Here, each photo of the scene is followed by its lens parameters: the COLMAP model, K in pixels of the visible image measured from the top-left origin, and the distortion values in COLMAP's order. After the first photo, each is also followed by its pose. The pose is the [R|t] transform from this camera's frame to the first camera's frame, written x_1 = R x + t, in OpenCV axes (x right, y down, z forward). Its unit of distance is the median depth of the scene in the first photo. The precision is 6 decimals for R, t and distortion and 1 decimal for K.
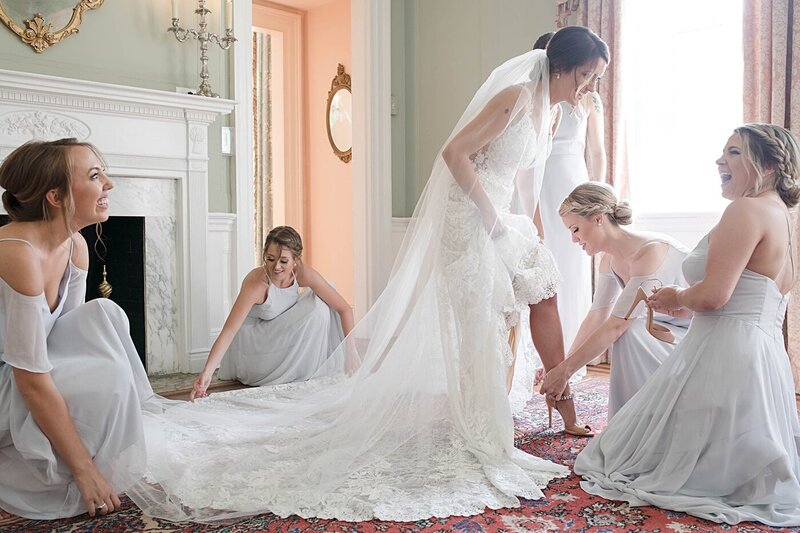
lens RADIAL K [[764.0, 0, 400.0], [0, 764.0, 266.5], [0, 0, 1]] dist [-0.067111, 0.105970]
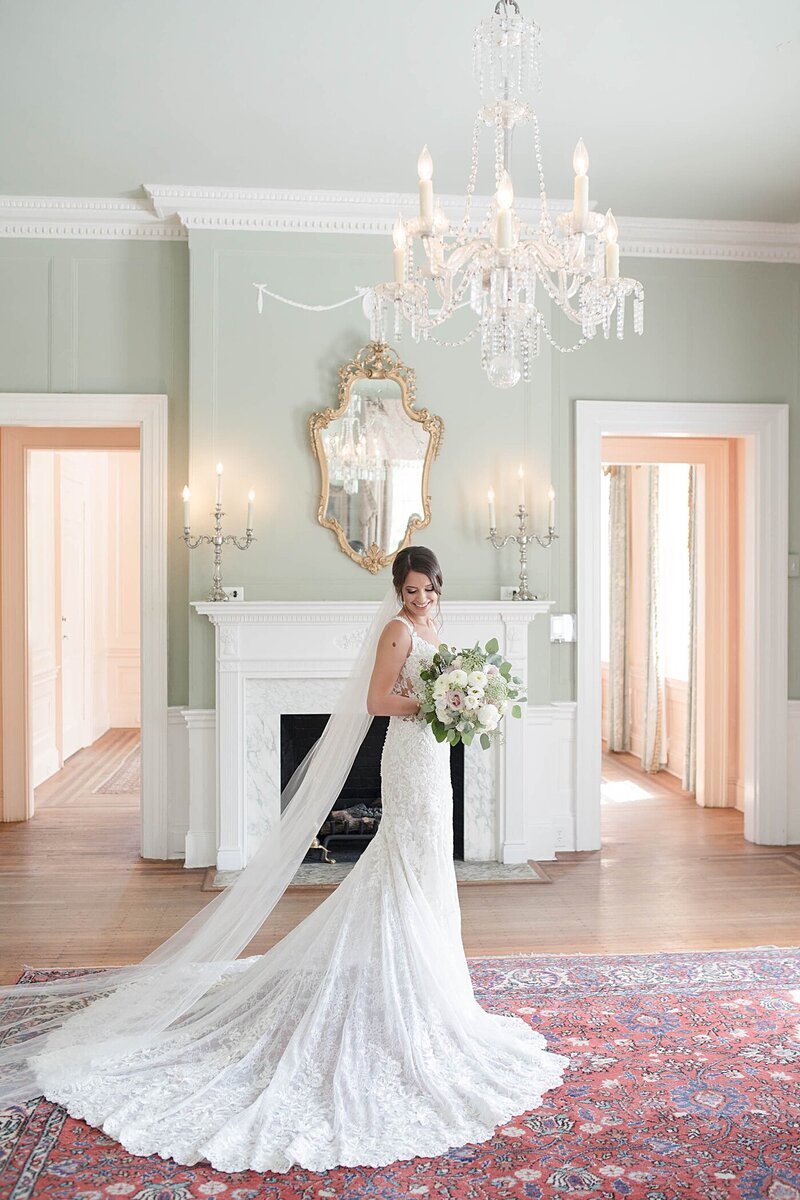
lens RADIAL K [[1148.0, 0, 400.0], [0, 1148.0, 600.0], [0, 0, 1]] dist [-0.068791, 0.107476]
pose [[0.775101, 0.012021, -0.631723, 0.610291], [-0.029889, 0.999397, -0.017656, -0.191029], [0.631130, 0.032567, 0.774993, -0.321442]]
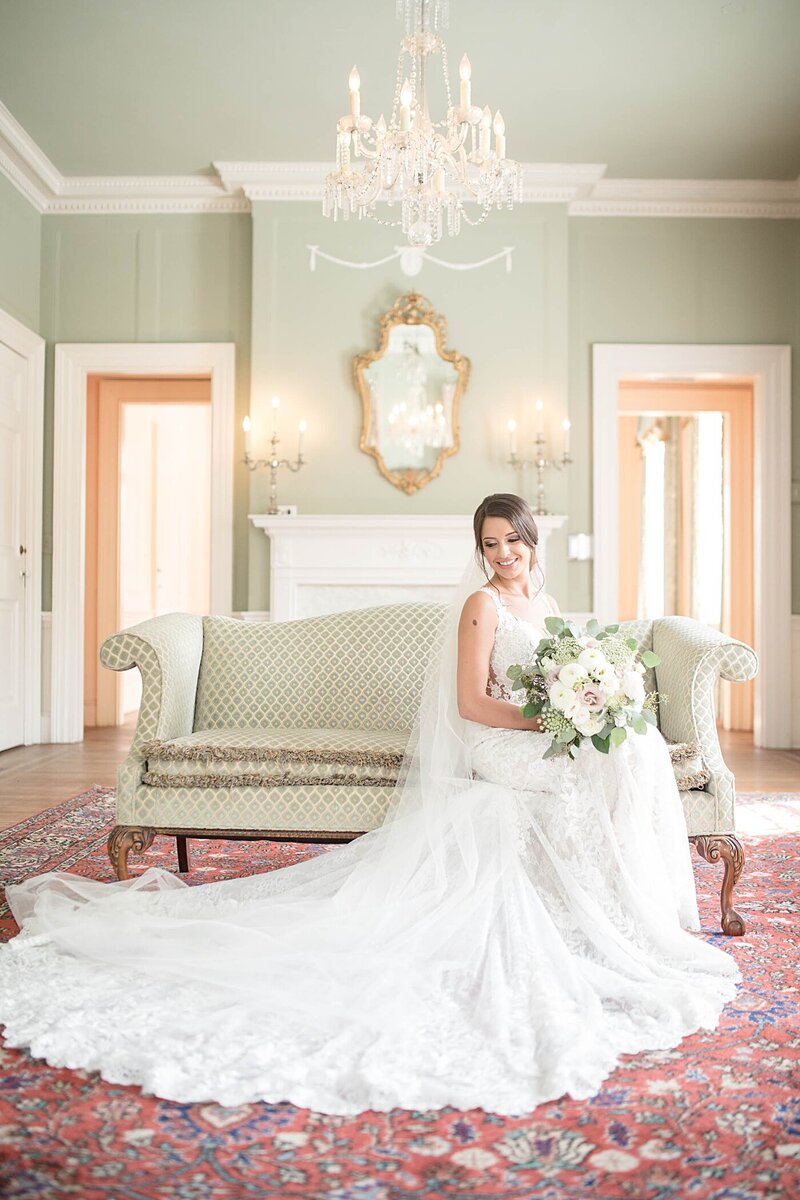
lens RADIAL K [[1150.7, 0, 400.0], [0, 1150.7, 600.0], [0, 0, 1]] dist [-0.068192, 0.106727]
pose [[0.702934, -0.001197, -0.711254, 0.861511], [-0.038623, 0.998459, -0.039852, -0.014388], [0.710206, 0.055484, 0.701804, -0.391394]]
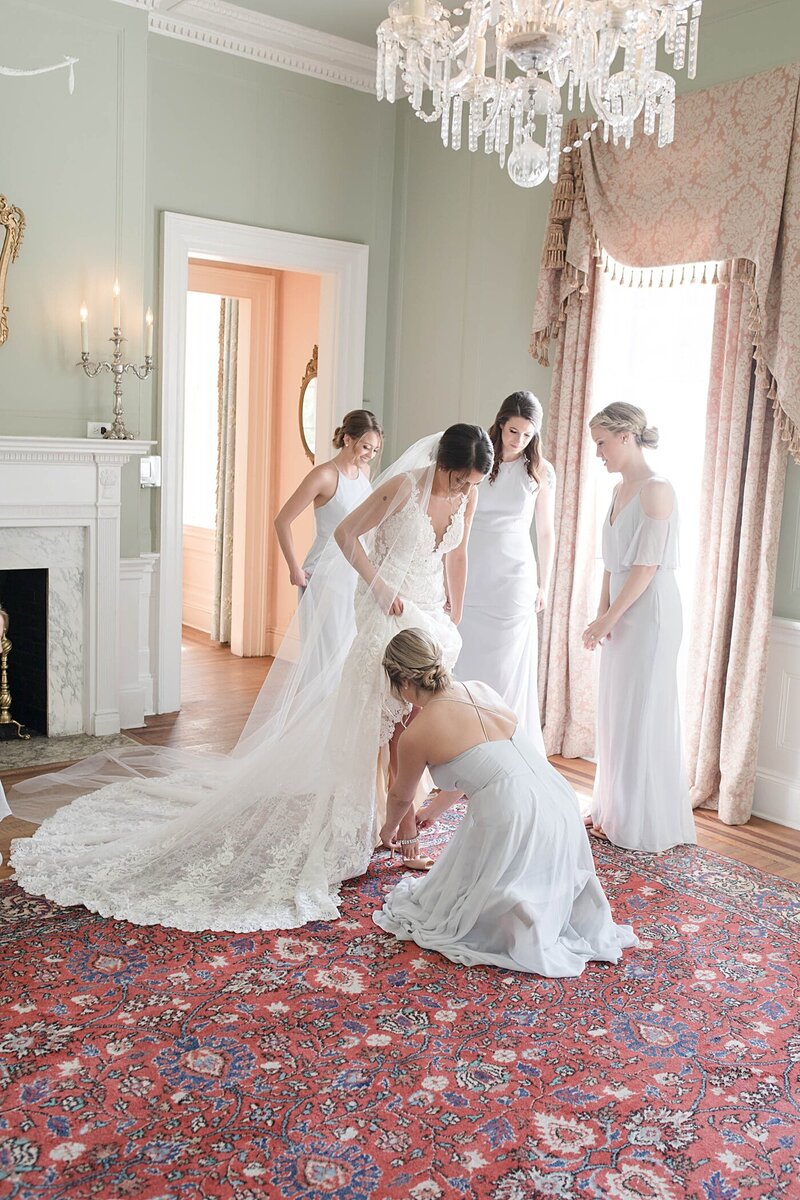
lens RADIAL K [[1146.0, 0, 400.0], [0, 1146.0, 600.0], [0, 0, 1]] dist [-0.067111, 0.105970]
pose [[0.992272, 0.062735, -0.107057, 0.237261], [-0.052359, 0.993894, 0.097129, -0.181851], [0.112497, -0.090773, 0.989497, -0.327151]]
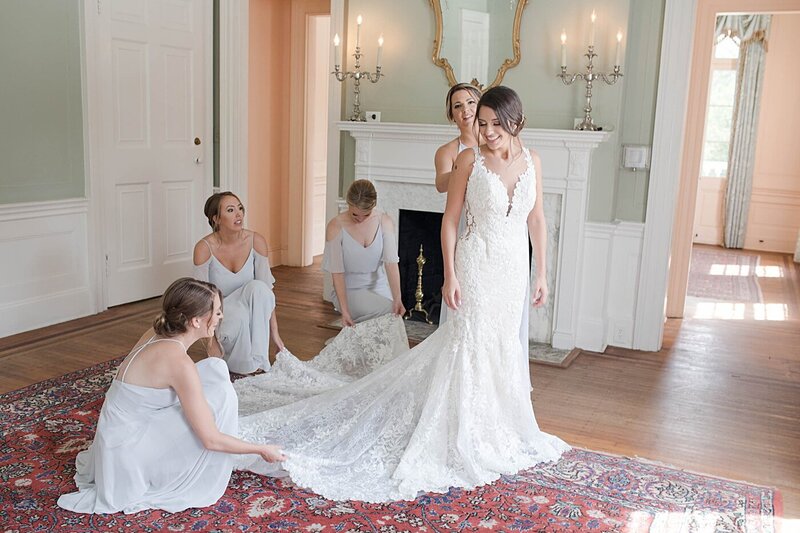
lens RADIAL K [[765.4, 0, 400.0], [0, 765.4, 266.5], [0, 0, 1]] dist [-0.068791, 0.107476]
pose [[0.340583, 0.190085, -0.920799, 0.806493], [-0.080004, 0.981657, 0.173057, -0.196595], [0.936804, 0.014728, 0.349544, 0.313344]]
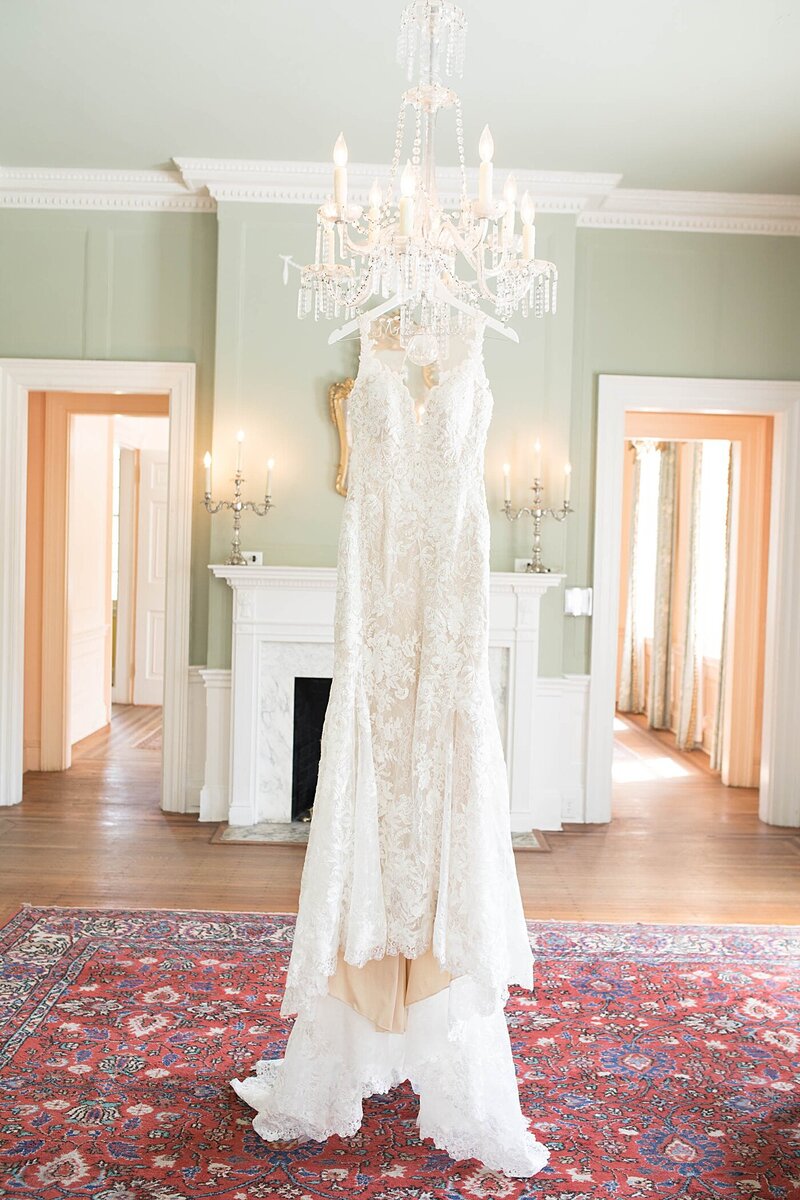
lens RADIAL K [[1150.7, 0, 400.0], [0, 1150.7, 600.0], [0, 0, 1]] dist [-0.068192, 0.106727]
pose [[0.721055, 0.051197, -0.690983, 0.714666], [-0.059872, 0.998140, 0.011478, -0.192869], [0.690286, 0.033095, 0.722780, -0.274023]]
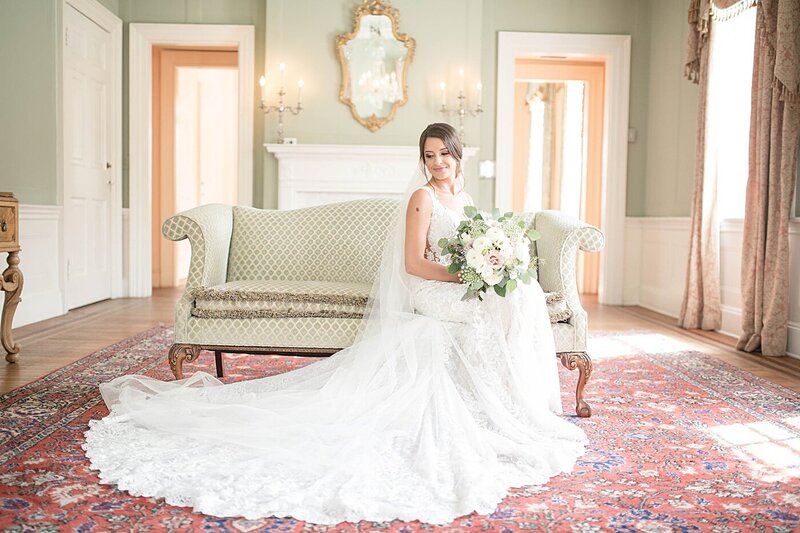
lens RADIAL K [[767.1, 0, 400.0], [0, 767.1, 266.5], [0, 0, 1]] dist [-0.068192, 0.106727]
pose [[0.734283, 0.057255, -0.676425, 0.855639], [-0.049322, 0.998303, 0.030959, 0.002748], [0.677050, 0.010630, 0.735861, -0.386804]]
